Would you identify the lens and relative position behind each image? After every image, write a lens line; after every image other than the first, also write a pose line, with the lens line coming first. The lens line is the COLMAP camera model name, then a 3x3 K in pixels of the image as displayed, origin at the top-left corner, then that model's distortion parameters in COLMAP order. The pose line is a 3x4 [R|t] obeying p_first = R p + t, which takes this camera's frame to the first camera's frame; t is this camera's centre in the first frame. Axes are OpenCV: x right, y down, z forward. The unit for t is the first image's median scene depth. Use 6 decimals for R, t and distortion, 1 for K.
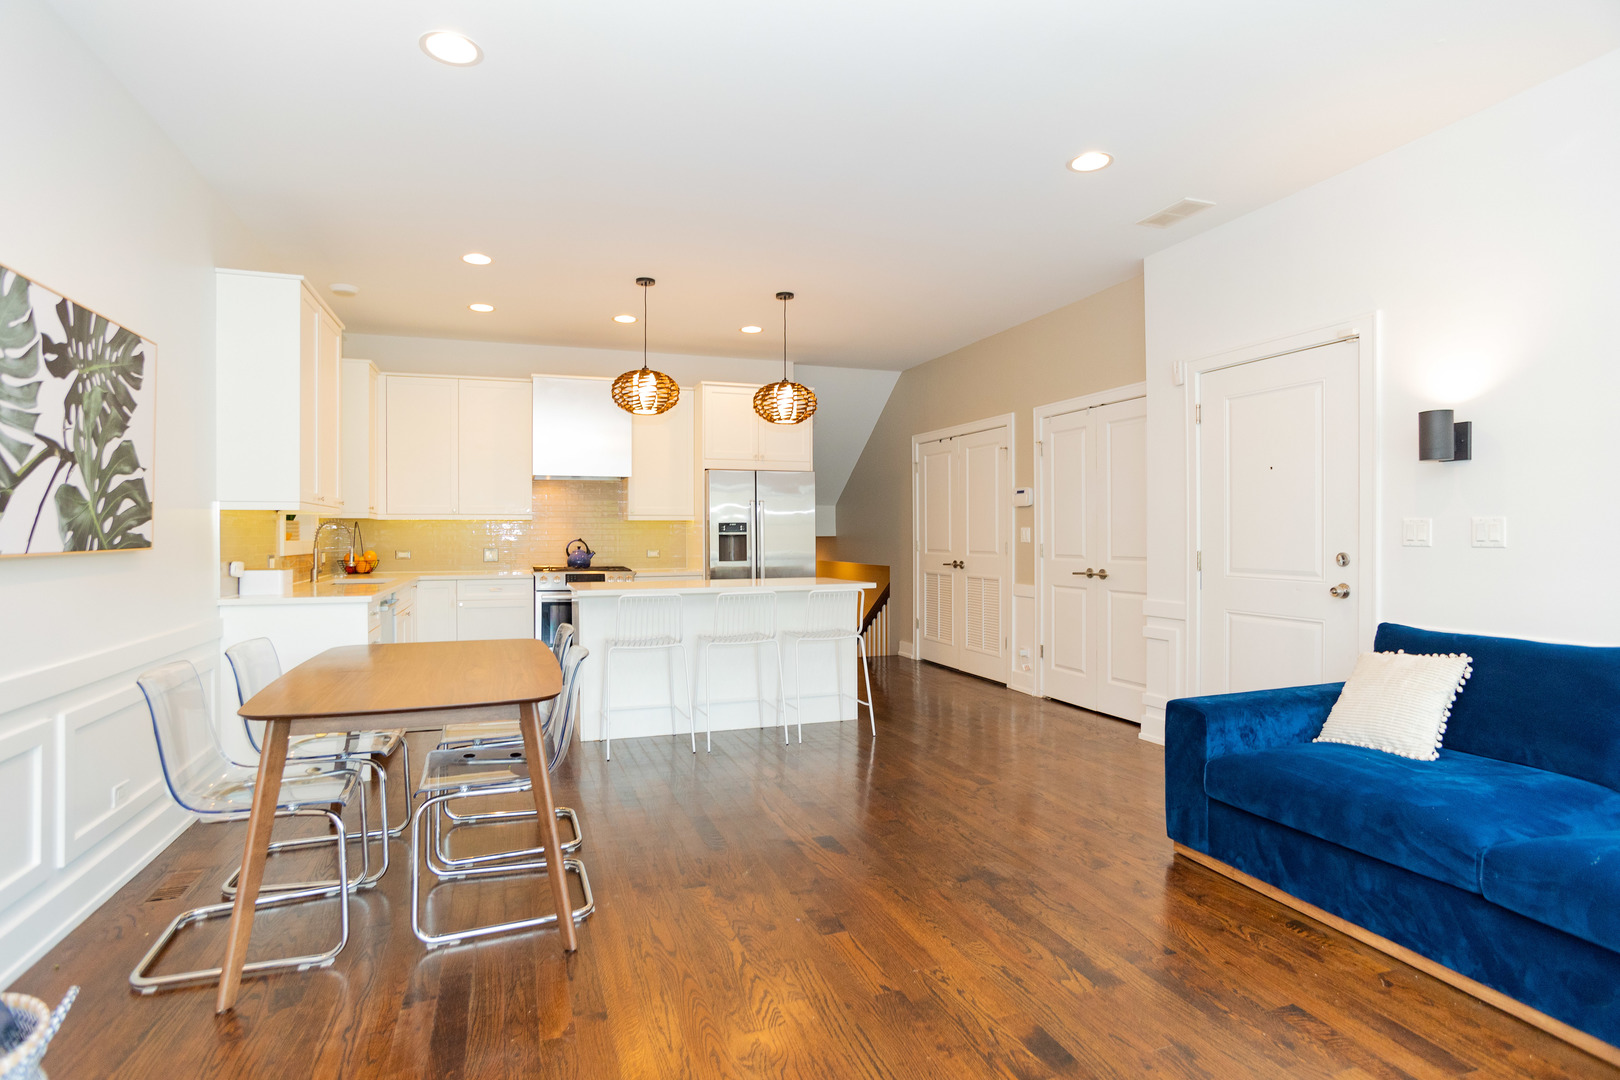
lens RADIAL K [[830.6, 0, 800.4], [0, 830.6, 531.1], [0, 0, 1]] dist [-0.056192, 0.033520]
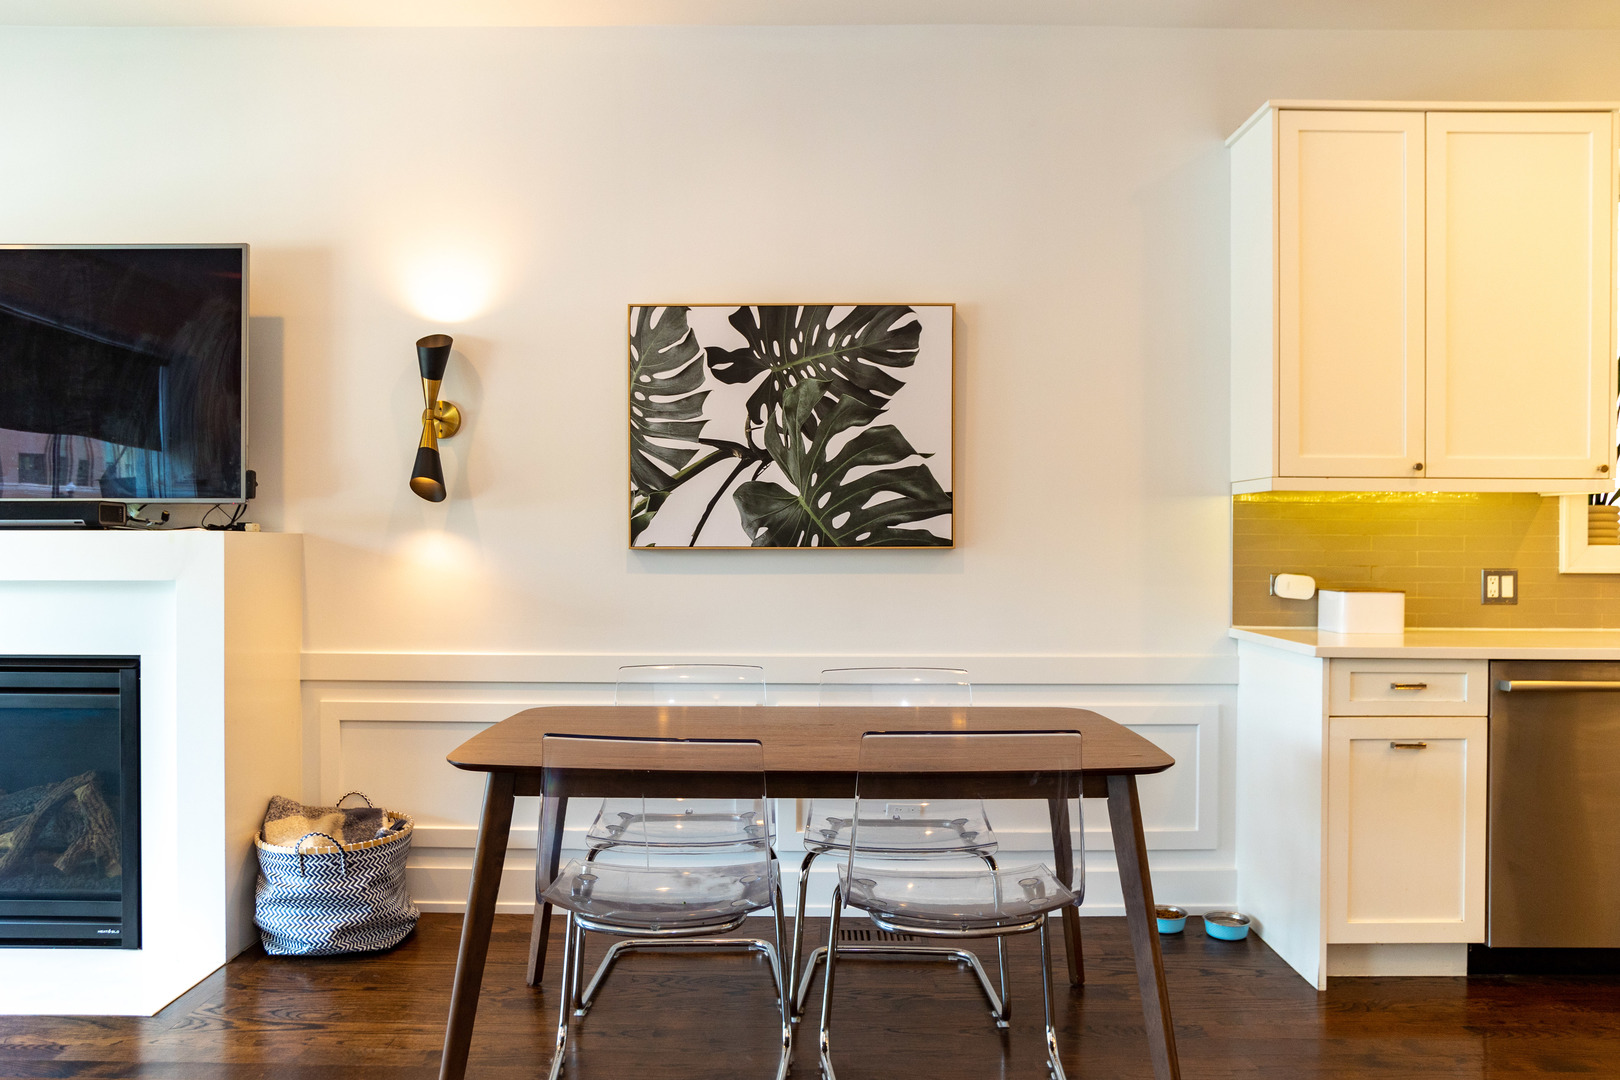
lens RADIAL K [[1227.2, 0, 810.0], [0, 1227.2, 540.0], [0, 0, 1]] dist [-0.065793, -0.000259]
pose [[-0.337310, 0.001924, -0.941392, 0.468626], [0.000006, 0.999998, 0.002042, 0.011473], [0.941394, 0.000683, -0.337309, 1.349034]]
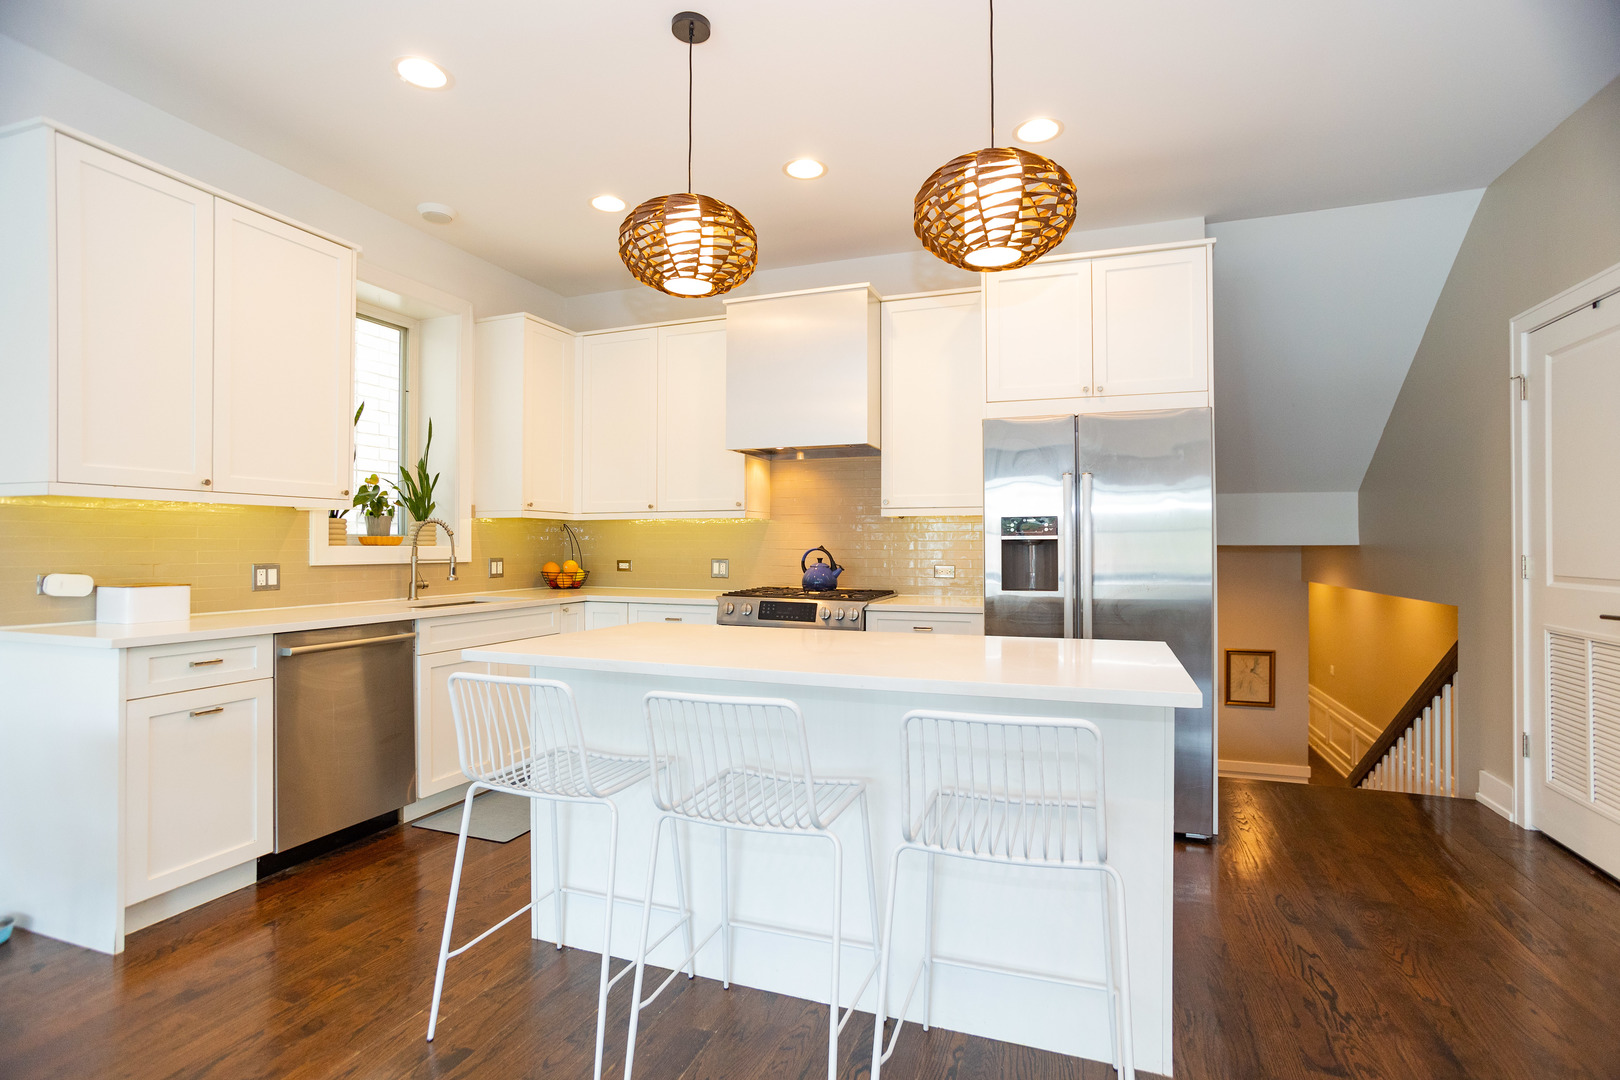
lens RADIAL K [[770.3, 0, 810.0], [0, 770.3, 540.0], [0, 0, 1]] dist [-0.061980, 0.036137]
pose [[0.771251, -0.000810, -0.636531, 0.284775], [-0.000631, 0.999998, -0.002037, 0.012972], [0.636531, 0.001973, 0.771248, 1.274842]]
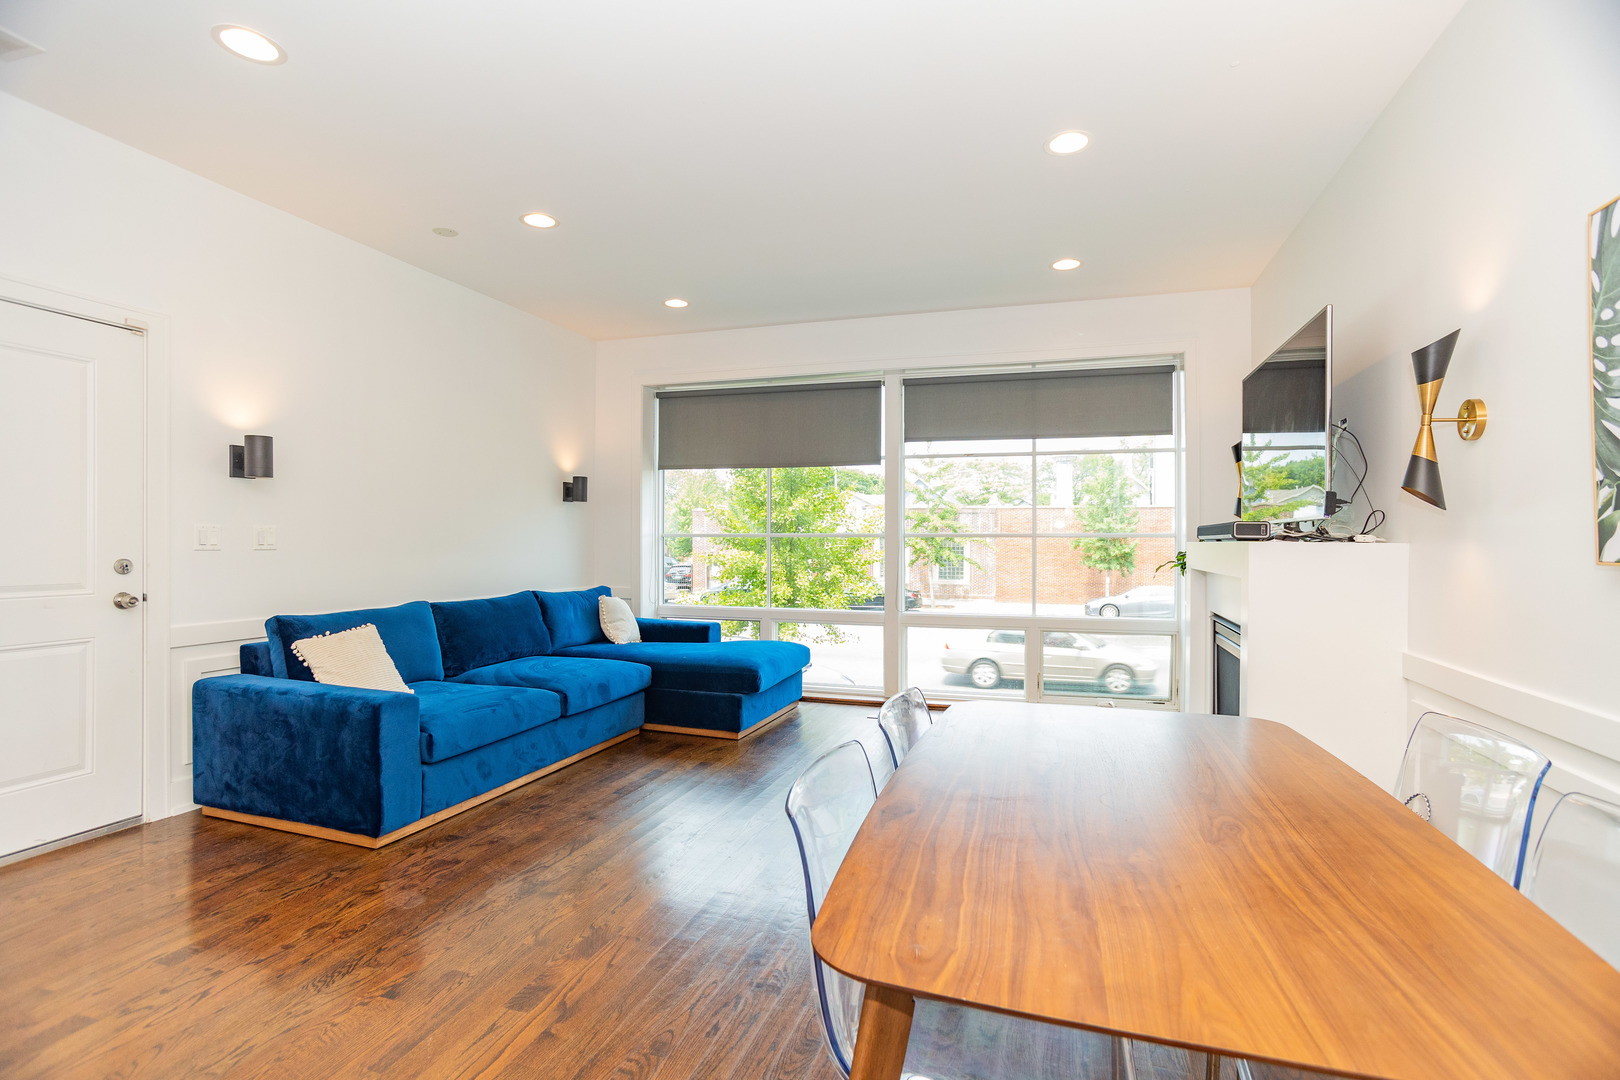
lens RADIAL K [[778.2, 0, 819.9], [0, 778.2, 541.3], [0, 0, 1]] dist [-0.062828, 0.038073]
pose [[-0.800154, 0.000339, 0.599795, -0.594588], [-0.002542, 0.999989, -0.003956, 0.009969], [-0.599790, -0.004690, -0.800144, 1.527721]]
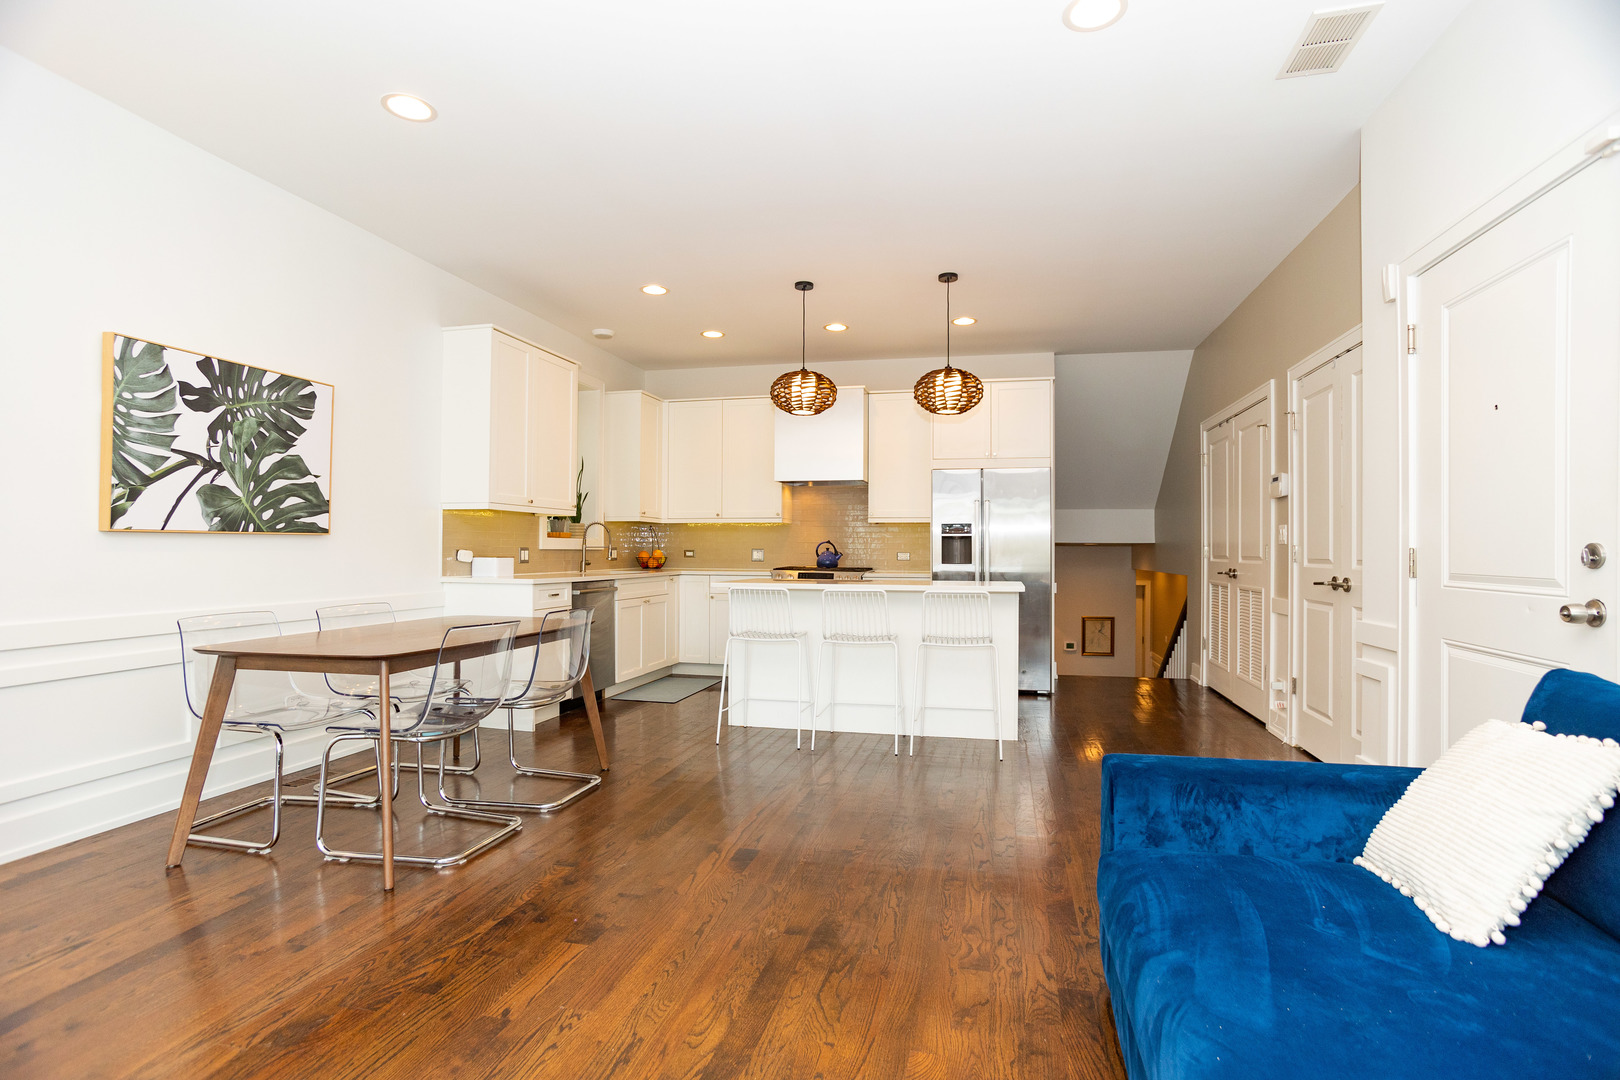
lens RADIAL K [[778.2, 0, 819.9], [0, 778.2, 541.3], [0, 0, 1]] dist [-0.062828, 0.038073]
pose [[0.847208, 0.001556, -0.531259, 0.623785], [-0.005497, 0.999968, -0.005837, 0.038552], [0.531233, 0.007865, 0.847189, 0.361095]]
